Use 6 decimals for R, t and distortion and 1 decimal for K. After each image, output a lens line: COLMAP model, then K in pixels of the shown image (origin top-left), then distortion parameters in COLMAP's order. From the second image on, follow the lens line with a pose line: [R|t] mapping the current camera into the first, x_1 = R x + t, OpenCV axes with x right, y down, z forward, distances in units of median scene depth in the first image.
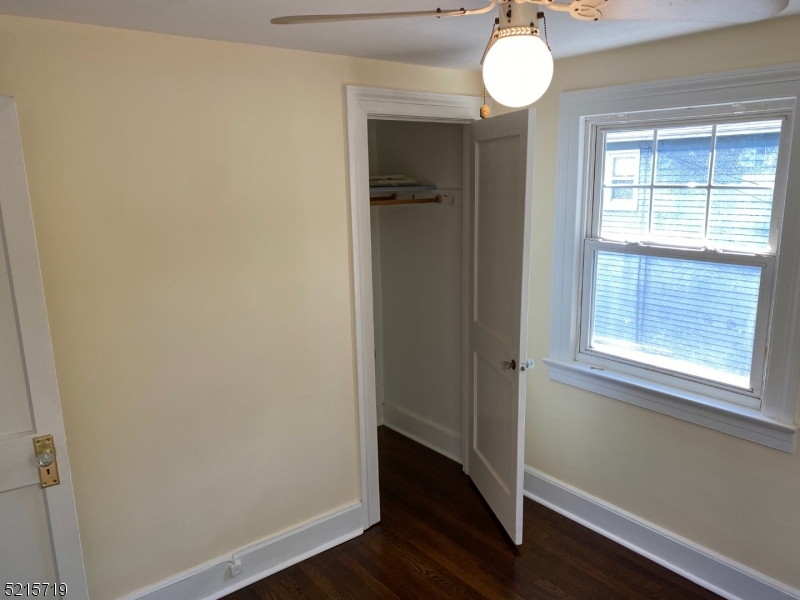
lens RADIAL K [[599.7, 0, 403.0], [0, 599.7, 299.8], [0, 0, 1]] dist [0.060959, -0.105502]
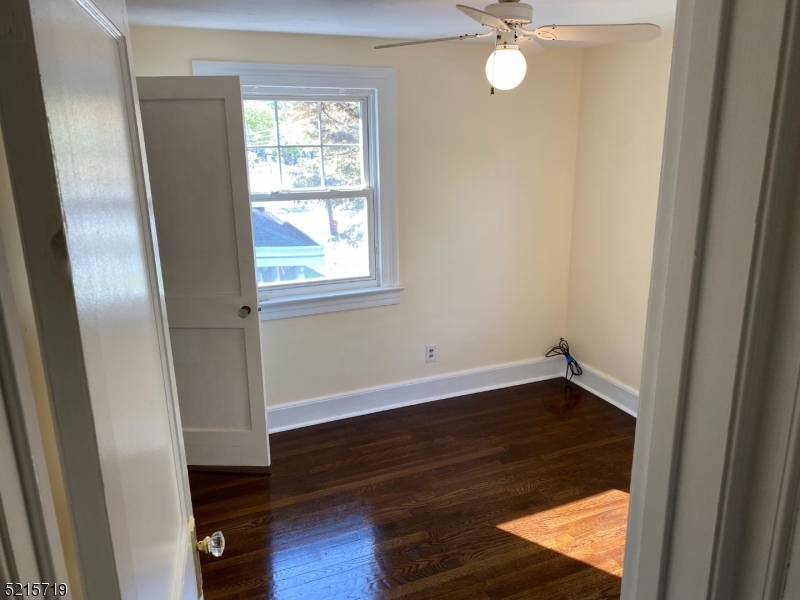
lens RADIAL K [[599.7, 0, 403.0], [0, 599.7, 299.8], [0, 0, 1]] dist [0.060959, -0.105502]
pose [[0.271439, -0.242985, 0.931278, -0.793016], [0.208898, 0.959414, 0.189438, -0.062945], [-0.939512, 0.143121, 0.311181, 0.396331]]
